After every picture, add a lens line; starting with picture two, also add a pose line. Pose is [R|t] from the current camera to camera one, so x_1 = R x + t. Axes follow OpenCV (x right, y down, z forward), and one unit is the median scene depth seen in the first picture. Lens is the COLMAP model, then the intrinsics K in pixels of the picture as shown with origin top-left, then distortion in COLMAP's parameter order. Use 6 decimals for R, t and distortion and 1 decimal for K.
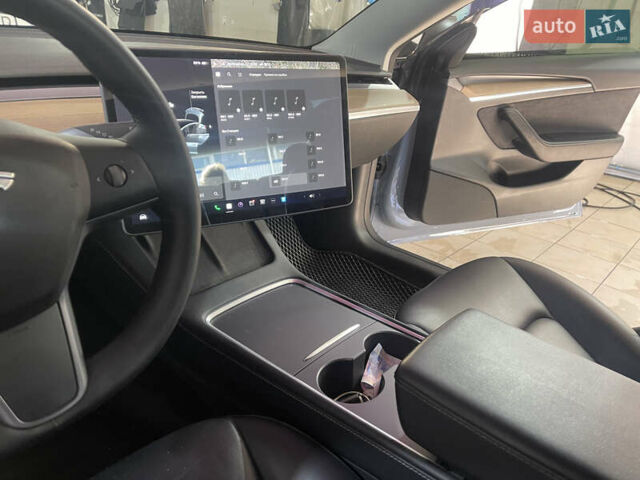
lens RADIAL K [[523.3, 0, 320.0], [0, 523.3, 240.0], [0, 0, 1]] dist [0.038786, -0.006624]
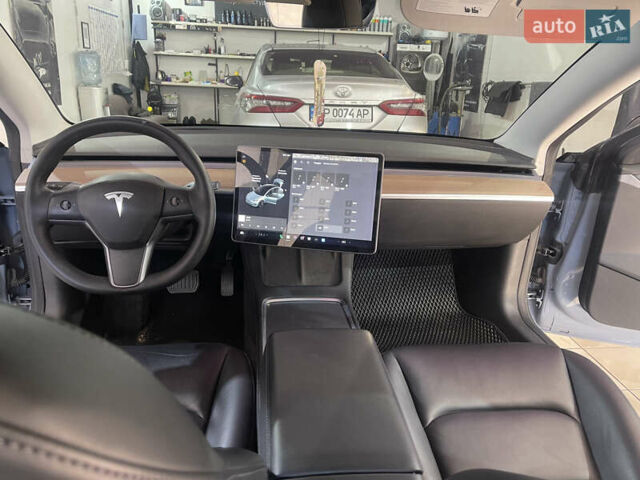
lens RADIAL K [[523.3, 0, 320.0], [0, 523.3, 240.0], [0, 0, 1]] dist [0.038786, -0.006624]
pose [[0.719847, 0.160353, -0.675357, 0.505119], [-0.246541, 0.968577, -0.032809, -0.012503], [0.648874, 0.190121, 0.736761, -0.083029]]
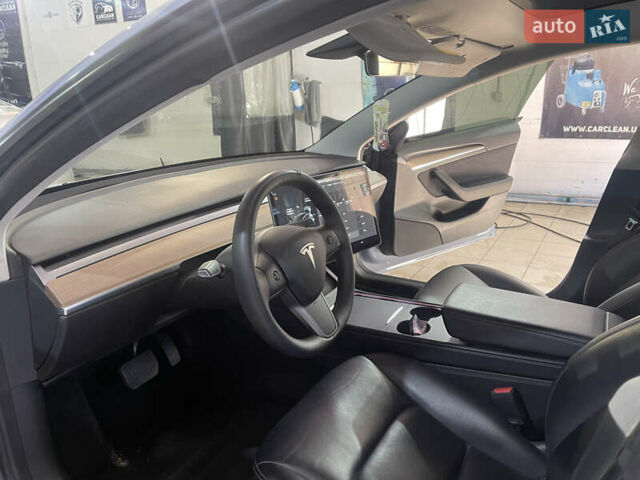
lens RADIAL K [[537.4, 0, 320.0], [0, 537.4, 240.0], [0, 0, 1]] dist [0.103316, -0.003495]
pose [[0.974230, -0.159448, 0.159539, -0.244502], [0.176415, 0.979379, -0.098462, 0.035466], [-0.140550, 0.124070, 0.982269, -0.440701]]
